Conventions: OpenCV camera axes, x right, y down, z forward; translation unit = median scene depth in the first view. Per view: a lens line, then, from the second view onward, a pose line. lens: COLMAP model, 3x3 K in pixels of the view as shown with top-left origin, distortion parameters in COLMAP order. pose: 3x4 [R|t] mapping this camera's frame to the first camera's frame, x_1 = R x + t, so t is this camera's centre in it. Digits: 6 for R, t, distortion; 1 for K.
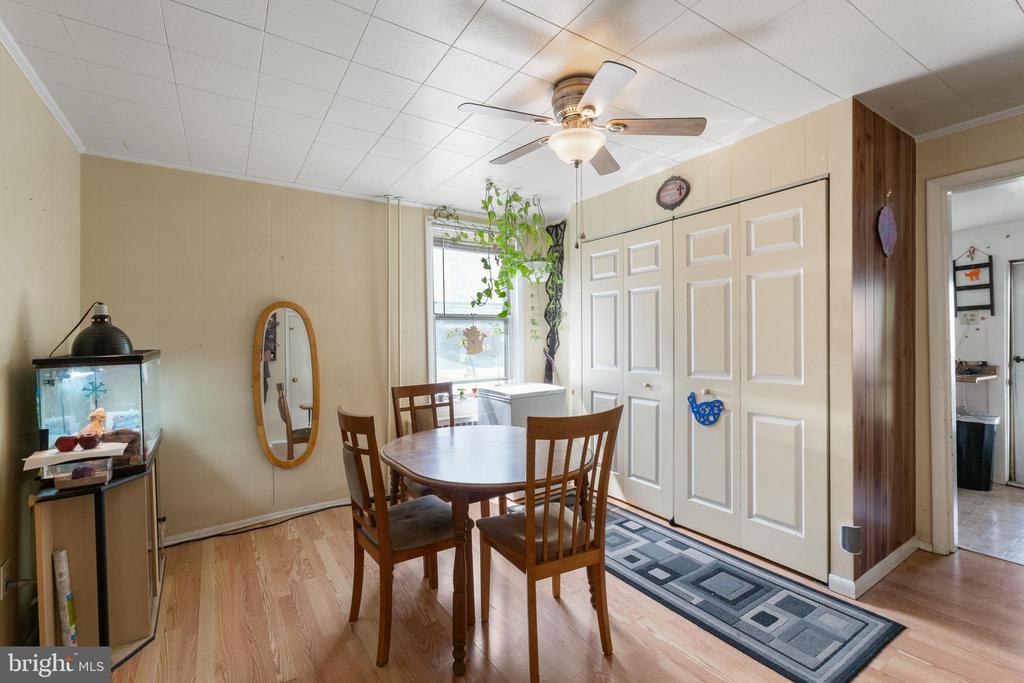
lens RADIAL K [[444.4, 0, 513.1], [0, 444.4, 340.7], [0, 0, 1]] dist [0.000651, 0.000034]
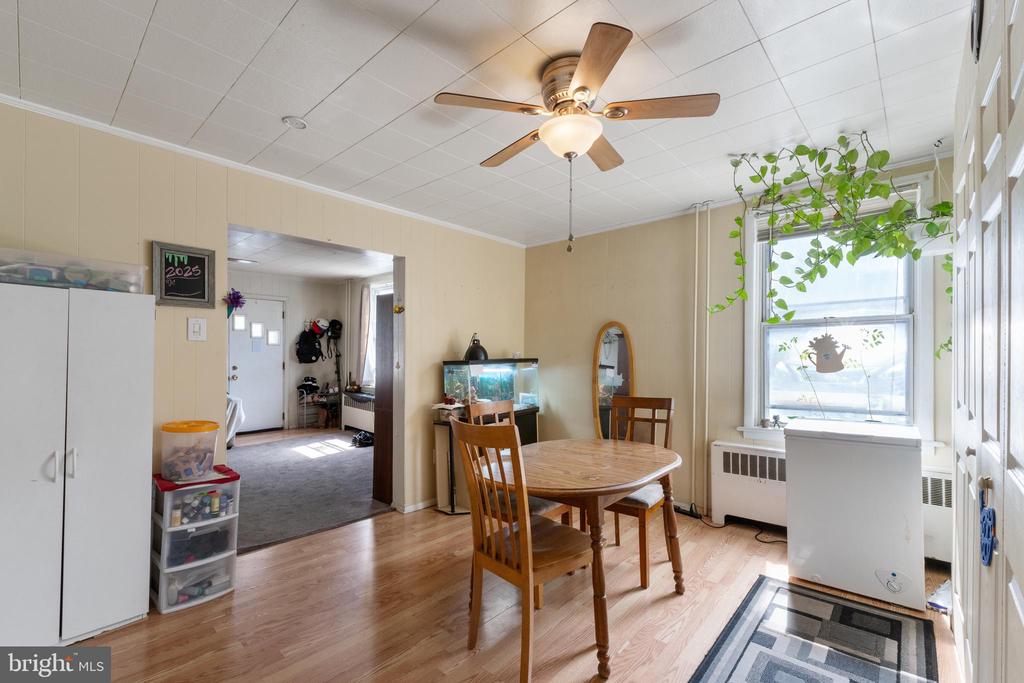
lens RADIAL K [[444.4, 0, 513.7], [0, 444.4, 352.1], [0, 0, 1]] dist [0.000651, 0.000034]
pose [[0.251575, 0.003158, -0.967833, 0.624946], [-0.001422, 0.999995, 0.002893, -0.006068], [0.967837, 0.000649, 0.251578, 0.412202]]
